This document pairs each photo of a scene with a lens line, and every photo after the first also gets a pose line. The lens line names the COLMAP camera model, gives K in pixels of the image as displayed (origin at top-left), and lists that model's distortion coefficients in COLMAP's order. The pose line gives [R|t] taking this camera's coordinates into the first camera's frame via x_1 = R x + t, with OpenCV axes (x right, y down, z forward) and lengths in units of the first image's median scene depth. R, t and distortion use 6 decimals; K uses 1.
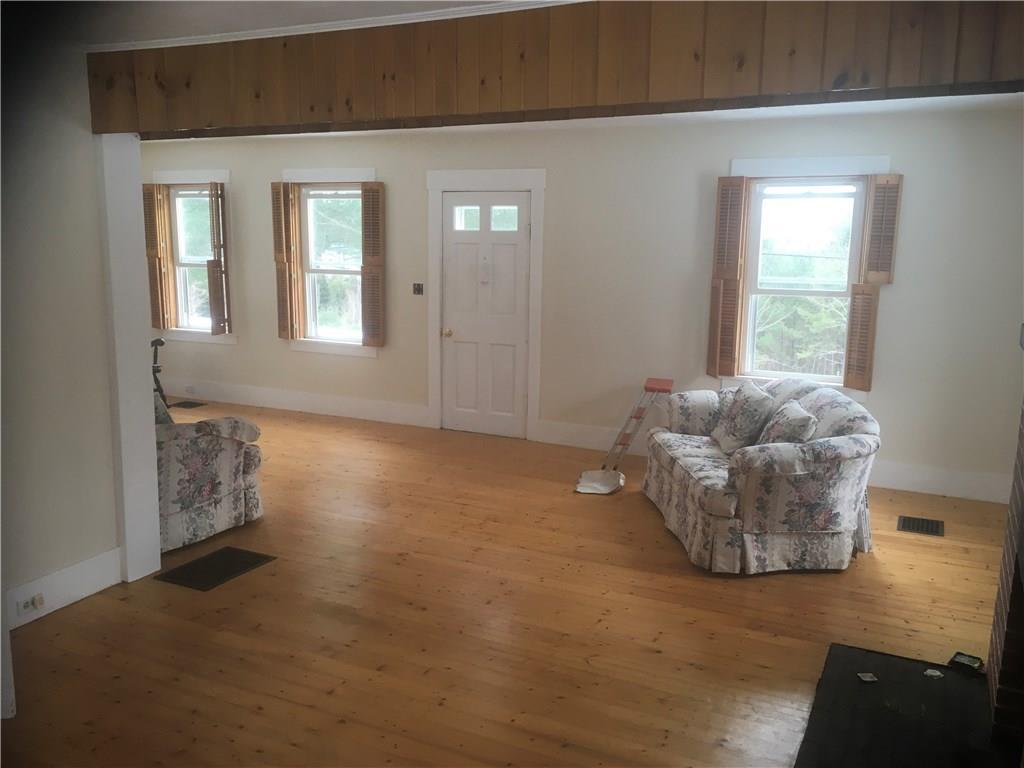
lens RADIAL K [[867.8, 0, 512.0], [0, 867.8, 384.0], [0, 0, 1]] dist [0.072615, -0.078667]
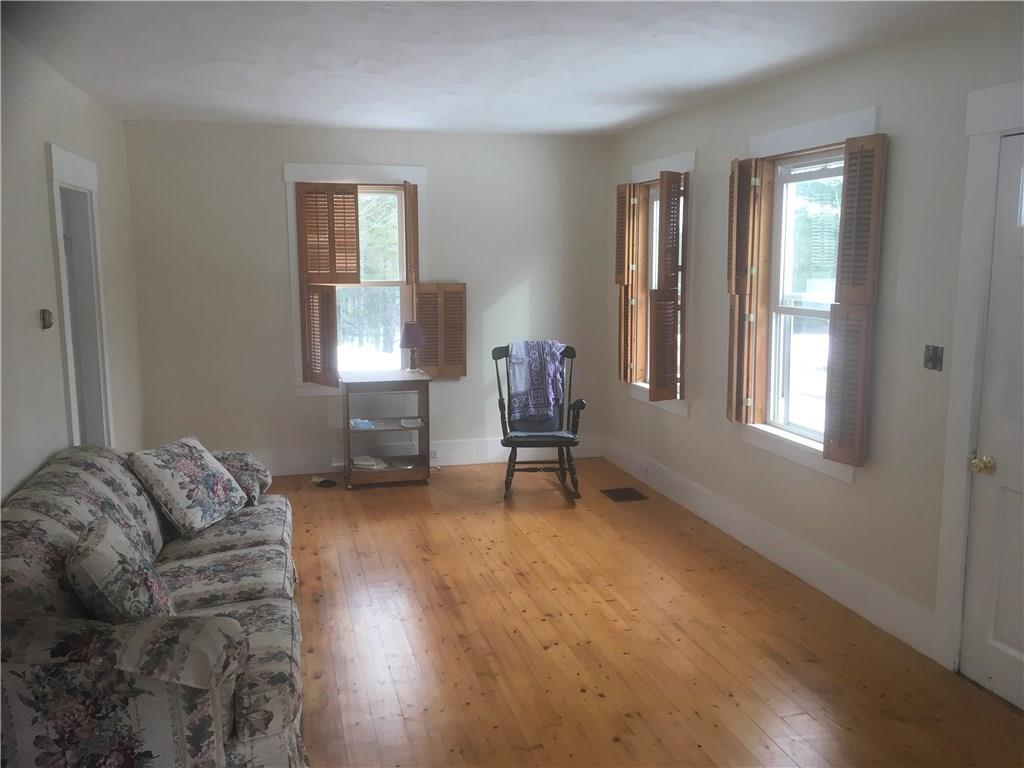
lens RADIAL K [[867.8, 0, 512.0], [0, 867.8, 384.0], [0, 0, 1]] dist [0.072615, -0.078667]
pose [[0.655581, 0.096237, -0.748967, 0.093769], [-0.114648, 0.993032, 0.027245, -0.082520], [0.746370, 0.068007, 0.662047, 0.527877]]
